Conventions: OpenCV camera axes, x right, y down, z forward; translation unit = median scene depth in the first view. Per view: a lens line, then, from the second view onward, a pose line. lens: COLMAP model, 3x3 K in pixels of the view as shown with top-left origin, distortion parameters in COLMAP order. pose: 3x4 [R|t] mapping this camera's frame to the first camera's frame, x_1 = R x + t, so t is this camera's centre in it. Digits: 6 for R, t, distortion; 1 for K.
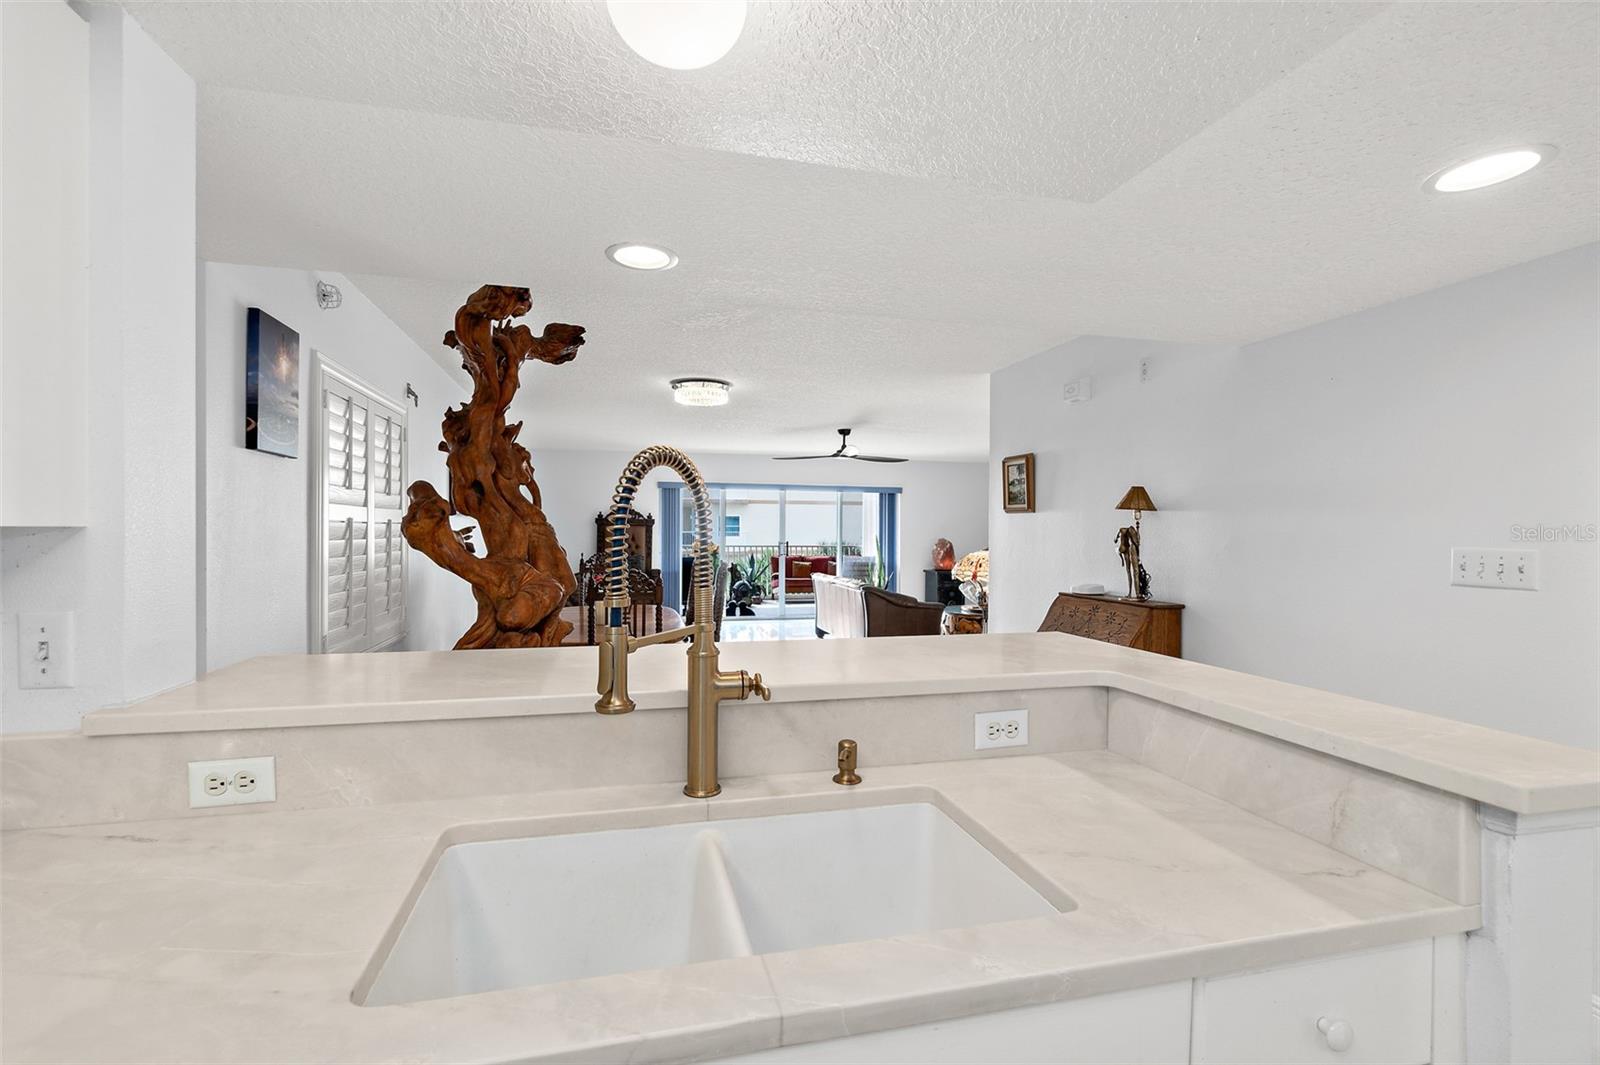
lens RADIAL K [[682.2, 0, 779.5], [0, 682.2, 535.2], [0, 0, 1]] dist [-0.001223, -0.000207]
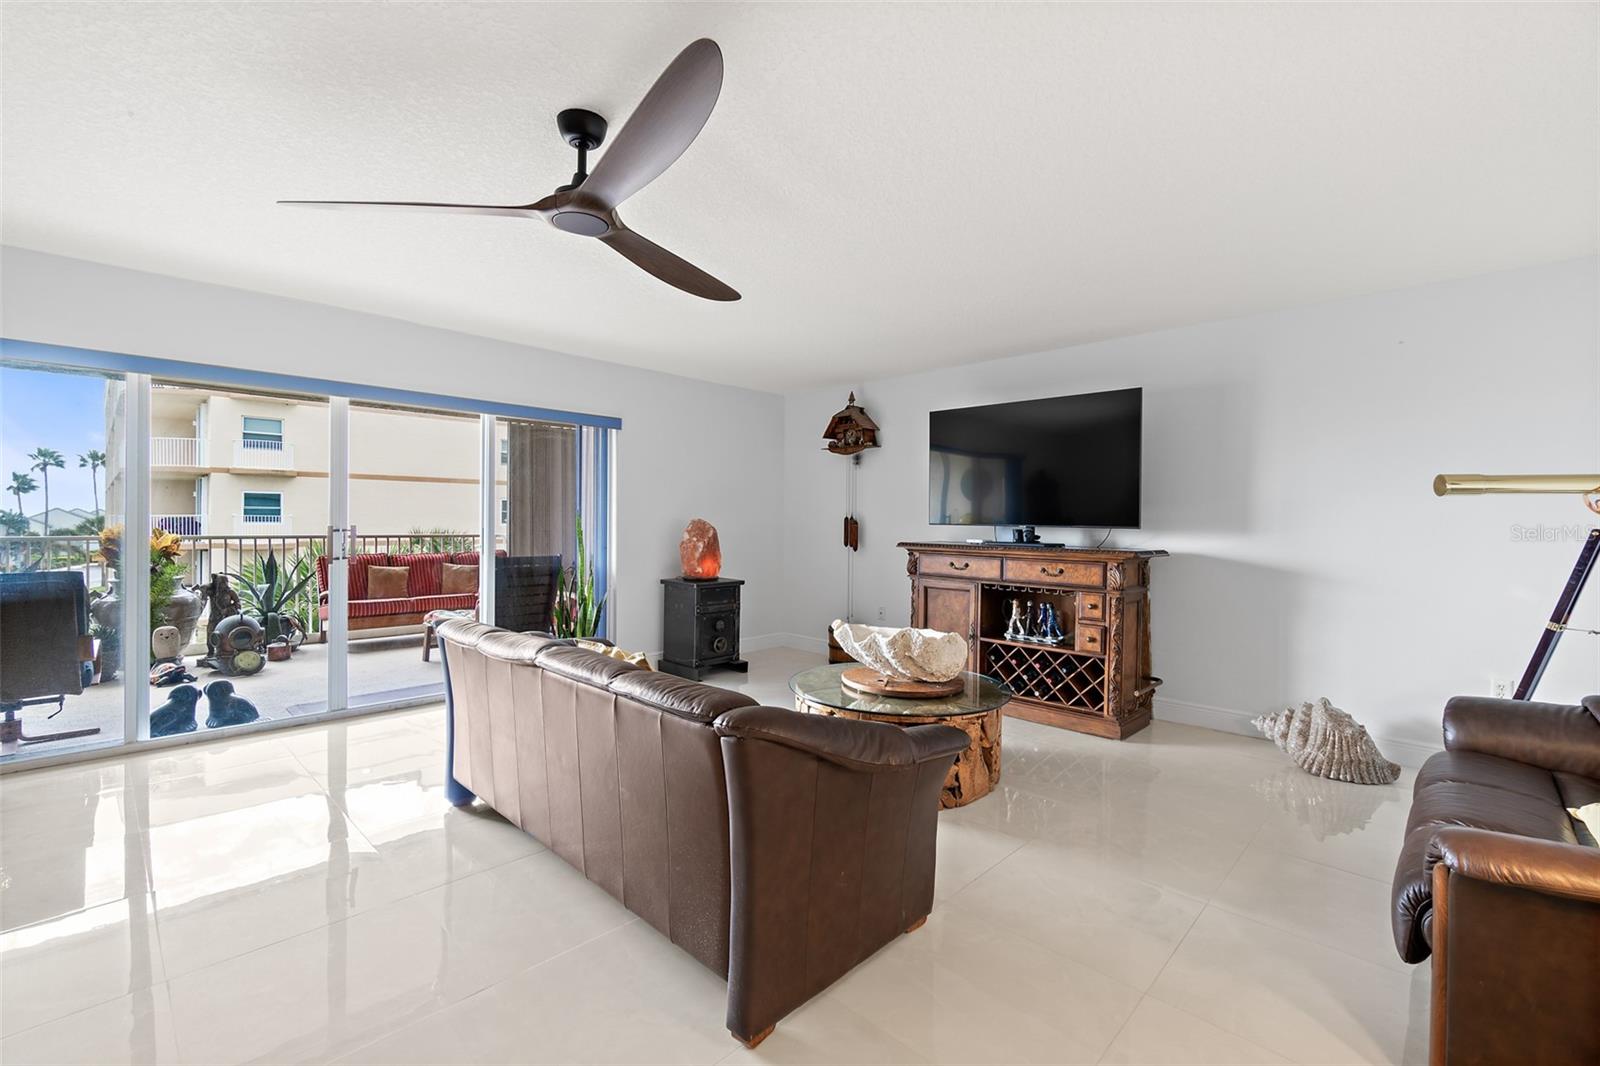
lens RADIAL K [[682.0, 0, 761.4], [0, 682.0, 518.5], [0, 0, 1]] dist [0.000475, 0.000070]
pose [[0.856417, 0.002184, 0.516280, 0.031782], [0.000702, 0.999985, -0.005396, 0.021039], [-0.516284, 0.004984, 0.856403, 1.607295]]
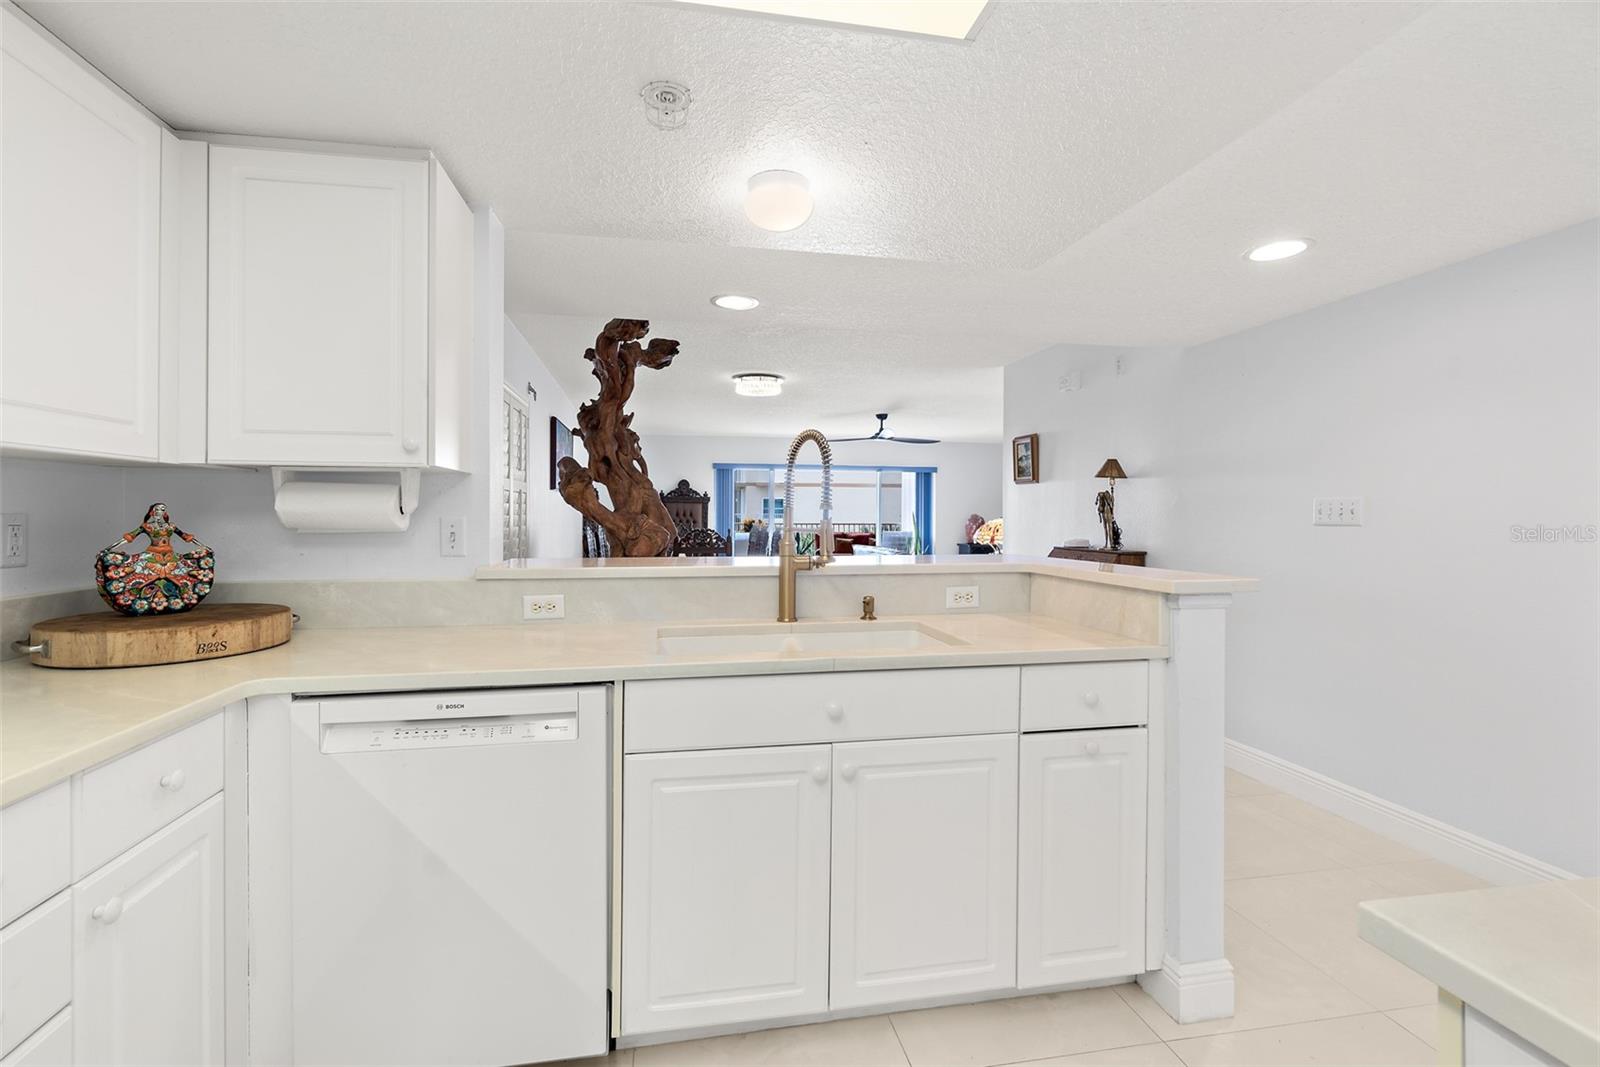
lens RADIAL K [[683.8, 0, 785.3], [0, 683.8, 519.0], [0, 0, 1]] dist [-0.000827, -0.000032]
pose [[0.998581, -0.001956, -0.053218, -0.007688], [0.001905, 0.999998, -0.000994, 0.038285], [0.053220, 0.000891, 0.998582, -0.283760]]
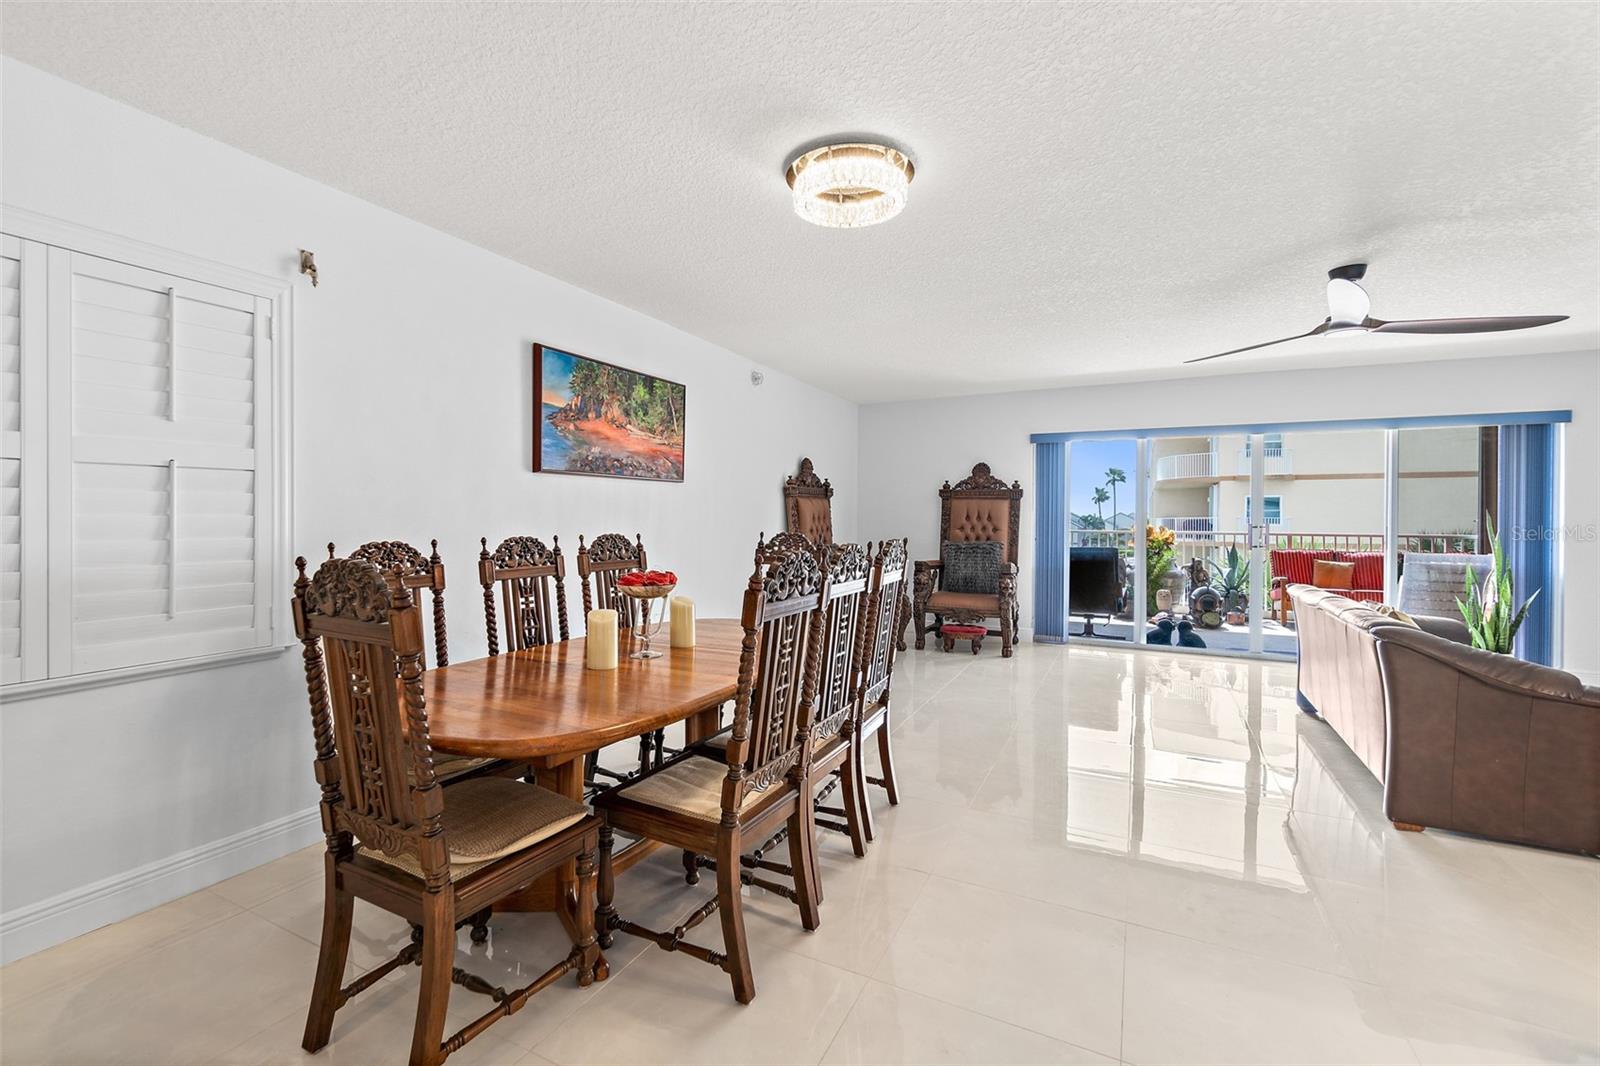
lens RADIAL K [[686.6, 0, 800.0], [0, 686.6, 533.0], [0, 0, 1]] dist [-0.001560, 0.000040]
pose [[0.766929, 0.013409, -0.641592, 0.243591], [-0.004710, 0.999872, 0.015267, 0.030124], [0.641715, -0.008687, 0.766894, 0.954351]]
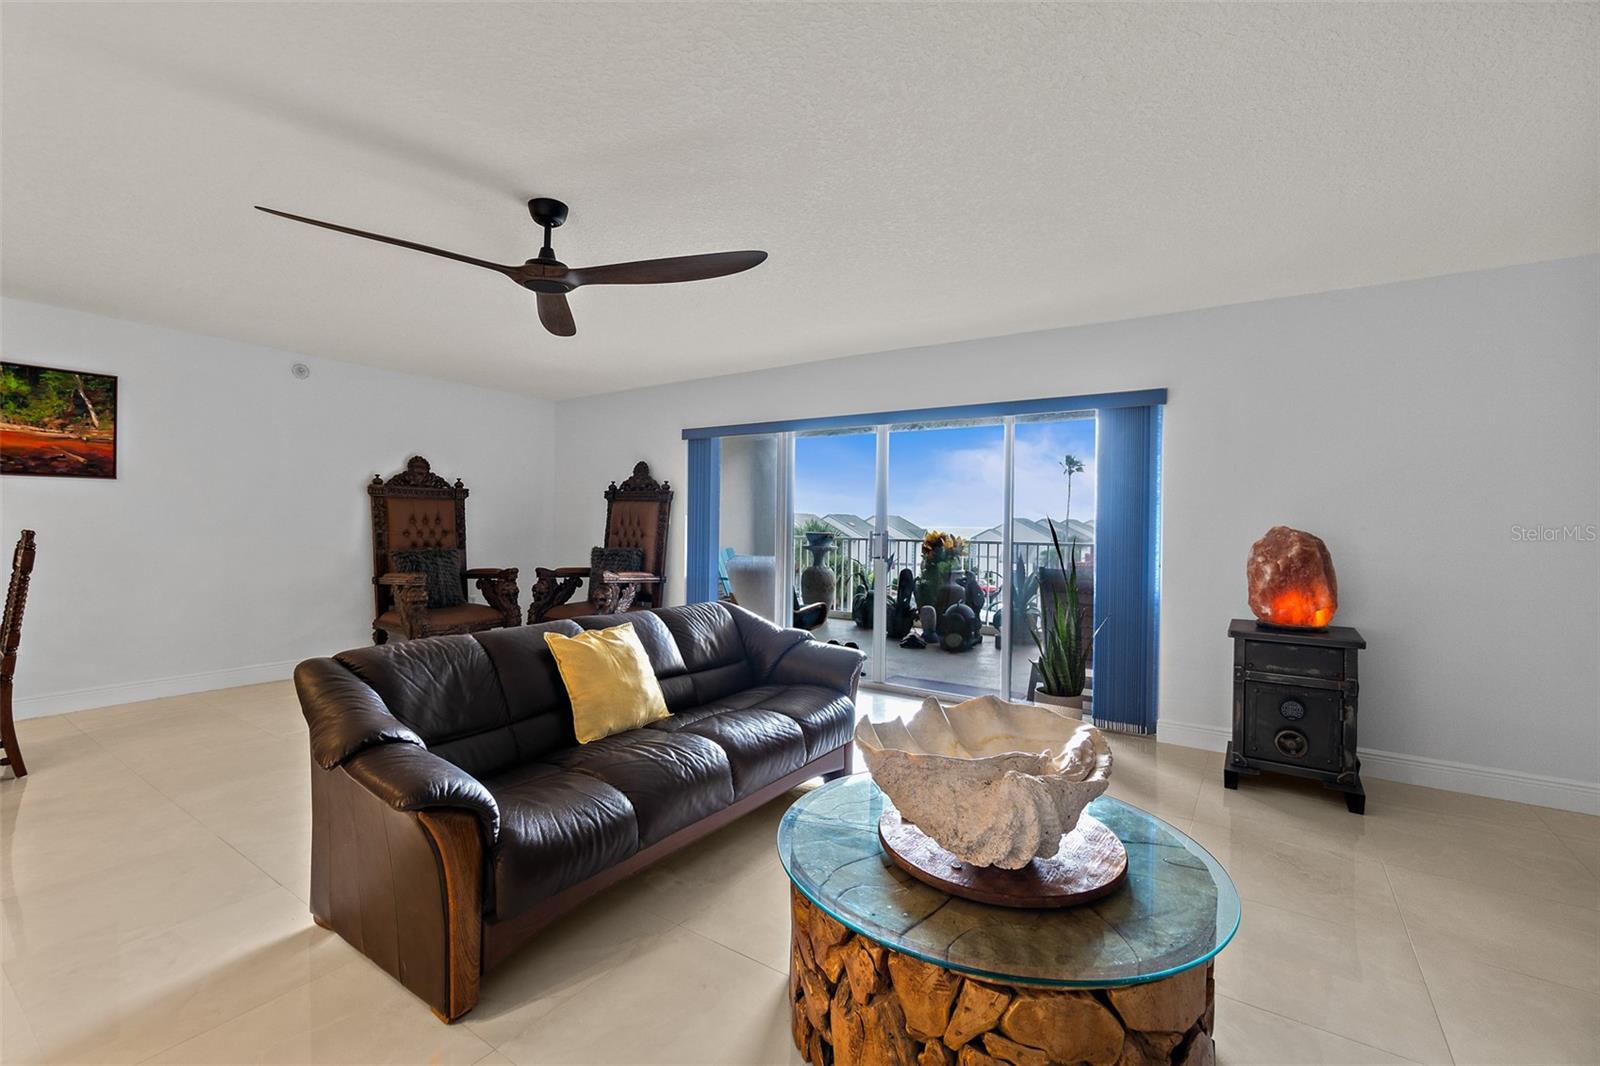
lens RADIAL K [[707.8, 0, 791.2], [0, 707.8, 513.8], [0, 0, 1]] dist [-0.002460, -0.000261]
pose [[0.680195, -0.007362, -0.732994, 0.998860], [-0.014325, 0.999625, -0.023333, 0.028327], [0.732891, 0.026371, 0.679835, 1.864450]]
